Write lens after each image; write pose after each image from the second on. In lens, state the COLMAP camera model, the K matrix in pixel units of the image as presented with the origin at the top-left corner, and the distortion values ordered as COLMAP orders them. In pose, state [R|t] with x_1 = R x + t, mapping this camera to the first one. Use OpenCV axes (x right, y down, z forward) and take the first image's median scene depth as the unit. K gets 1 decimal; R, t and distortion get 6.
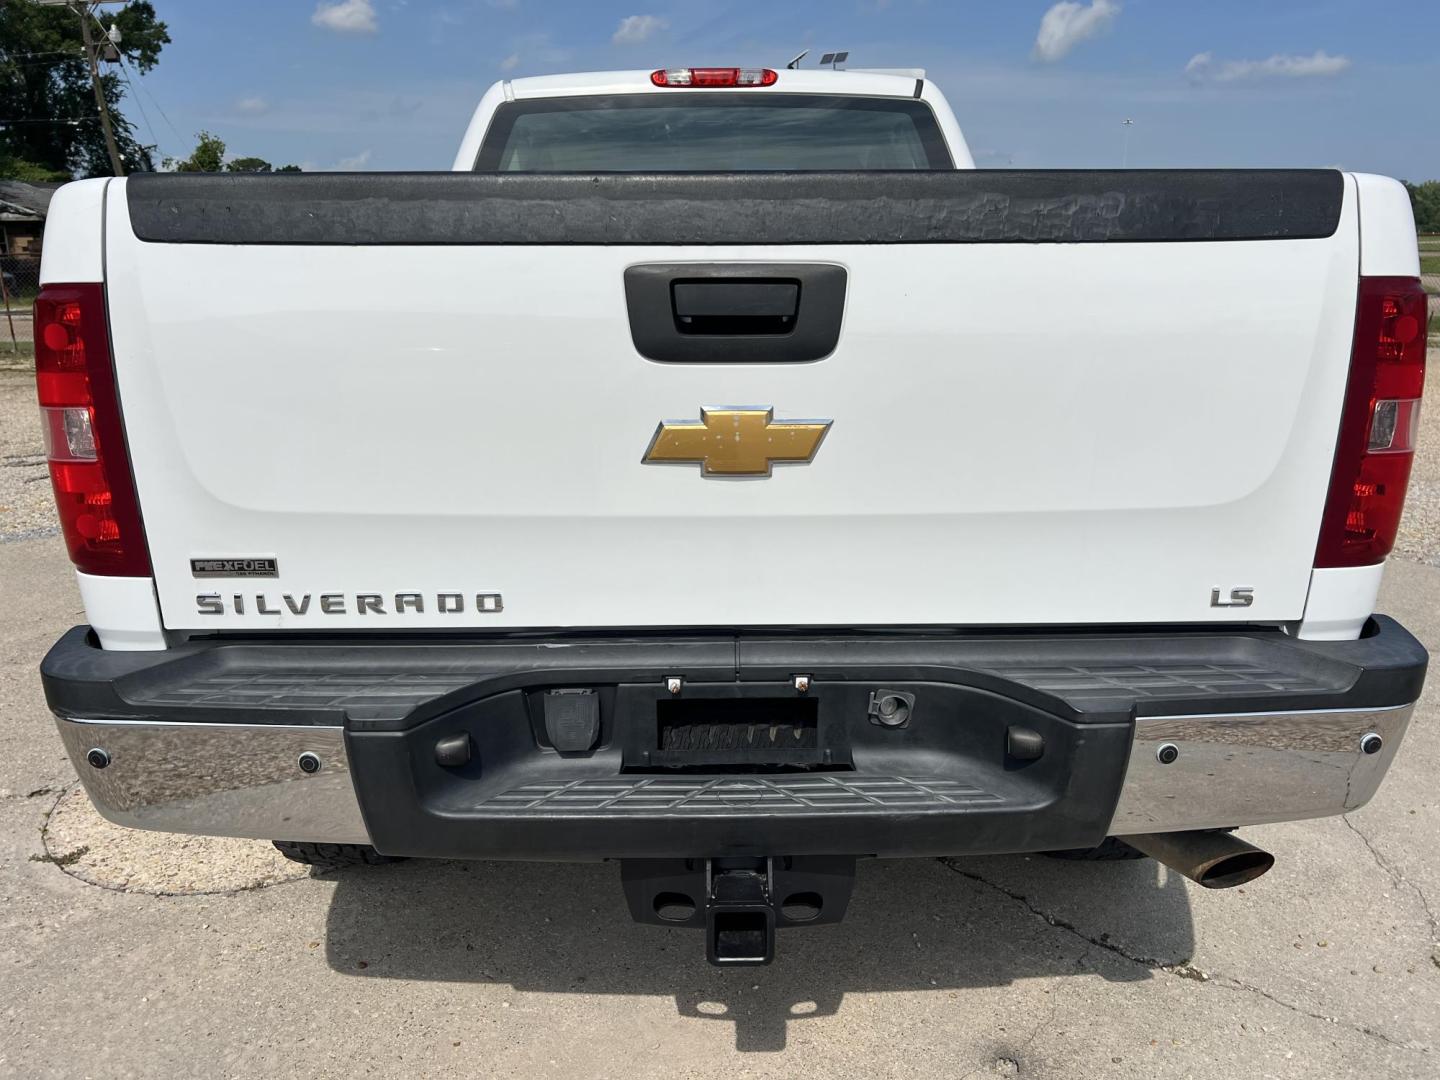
lens RADIAL K [[1100.3, 0, 723.0], [0, 1100.3, 542.5], [0, 0, 1]] dist [0.103965, -0.118498]
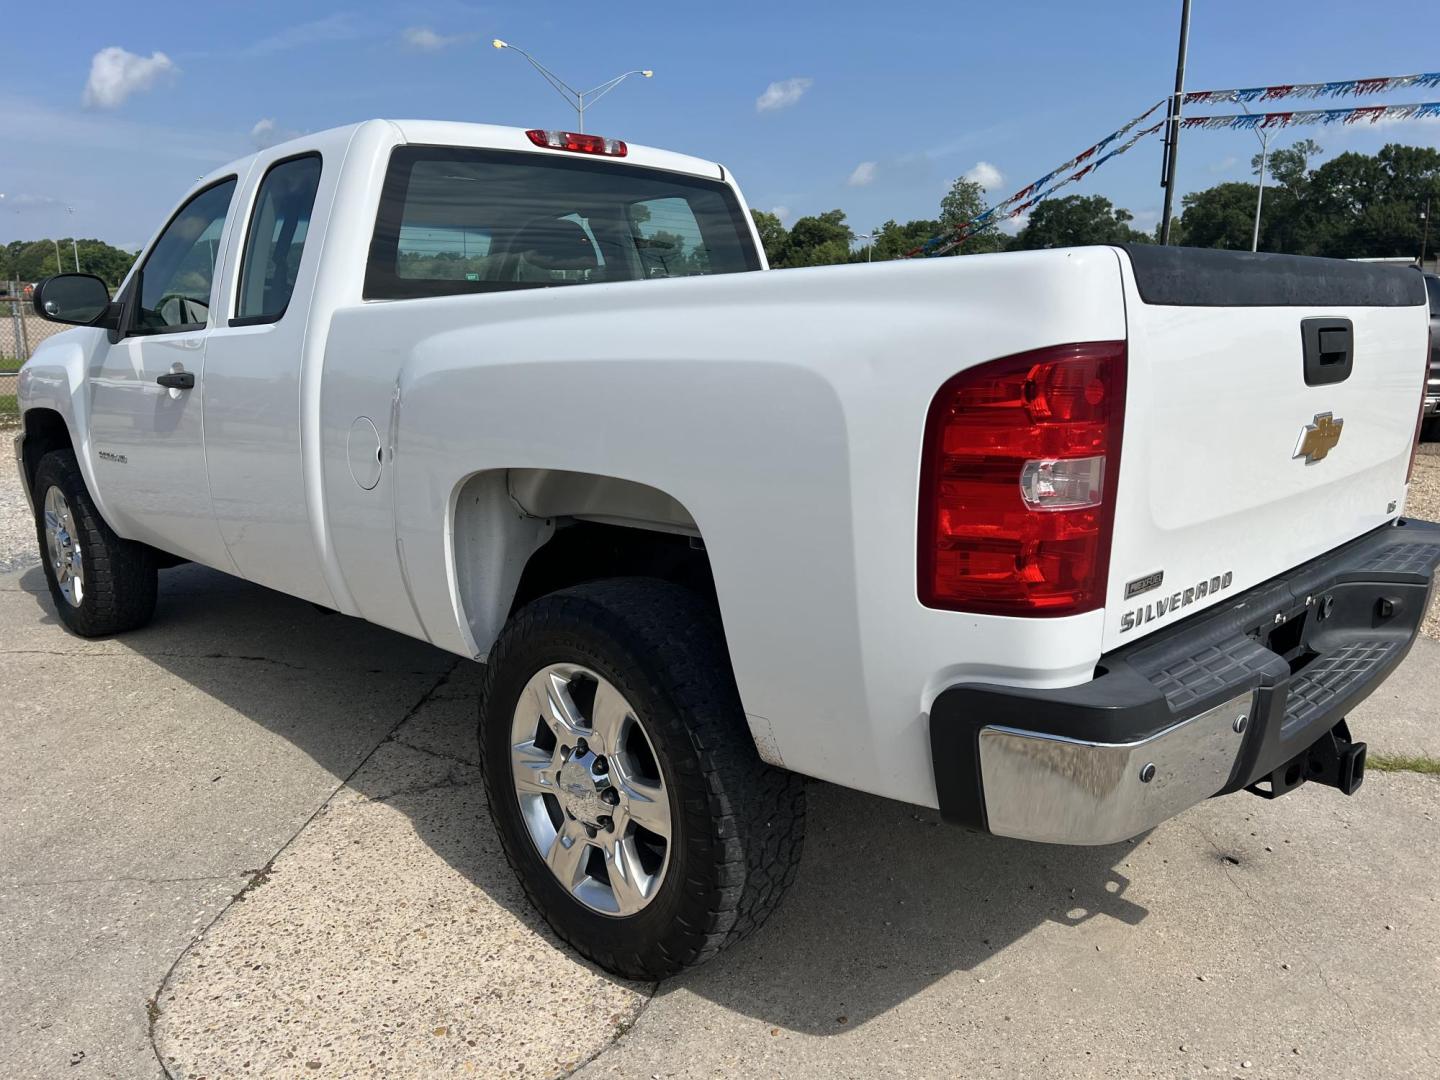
lens RADIAL K [[1100.3, 0, 723.0], [0, 1100.3, 542.5], [0, 0, 1]] dist [0.103965, -0.118498]
pose [[0.701870, -0.141027, 0.698205, -0.691279], [0.174992, 0.984303, 0.022905, -0.054650], [-0.690476, 0.106104, 0.715531, 0.213991]]
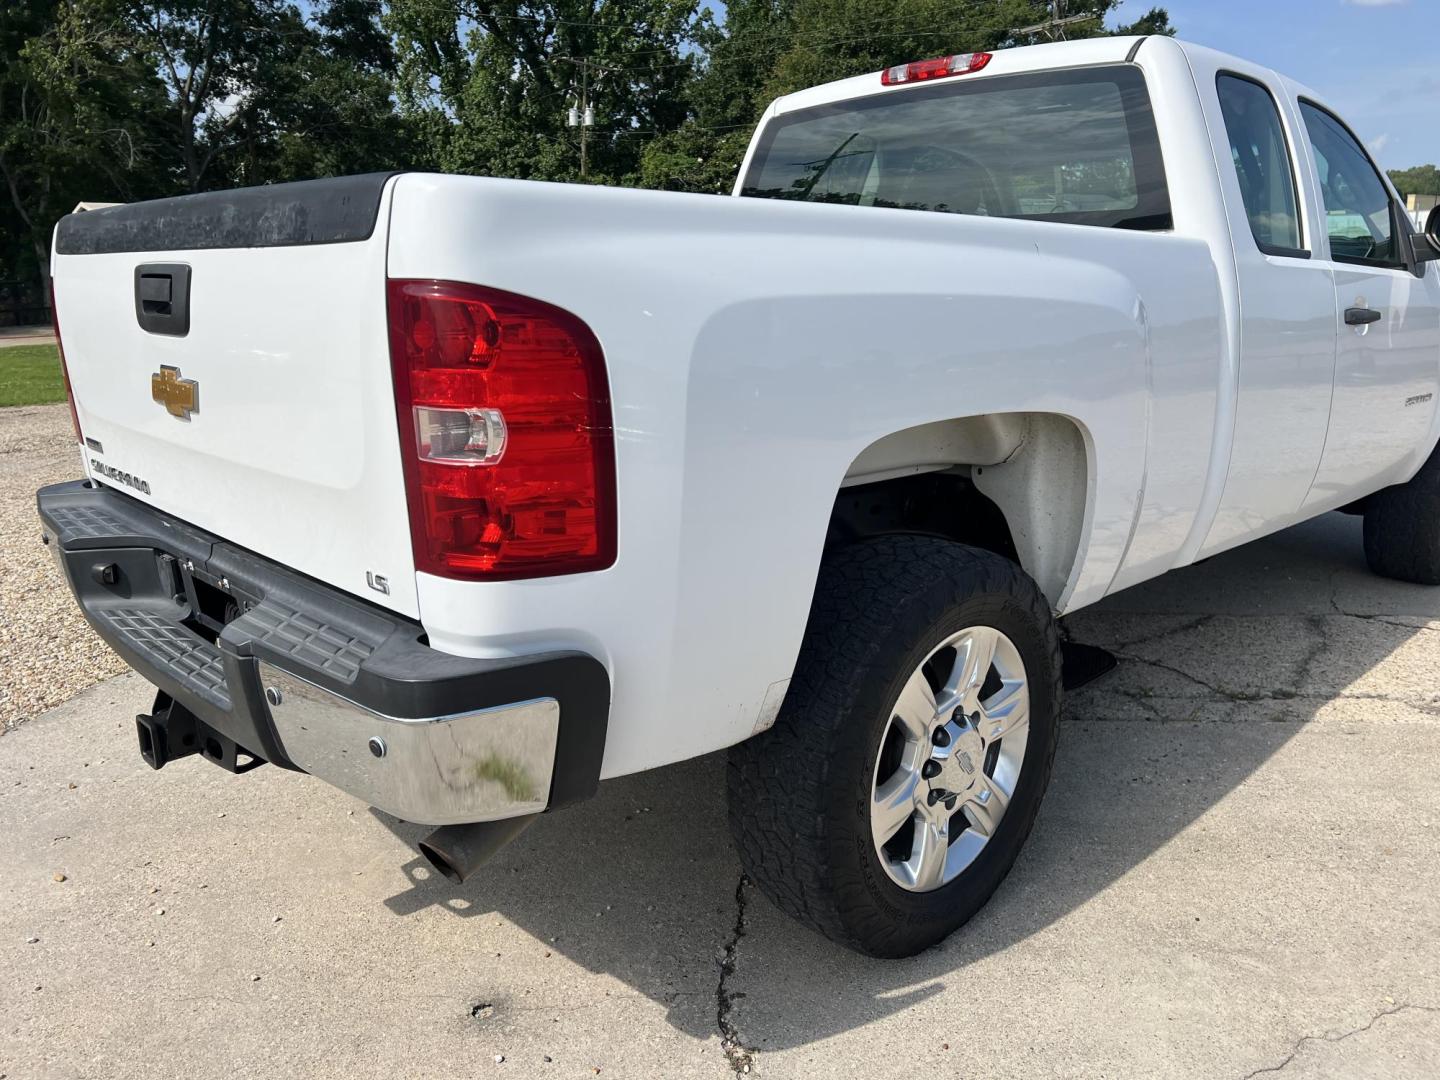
lens RADIAL K [[1100.3, 0, 723.0], [0, 1100.3, 542.5], [0, 0, 1]] dist [0.103965, -0.118498]
pose [[0.675254, 0.176611, -0.716129, 0.656364], [-0.174466, 0.981603, 0.077574, -0.058534], [0.716655, 0.072558, 0.693643, 0.232783]]
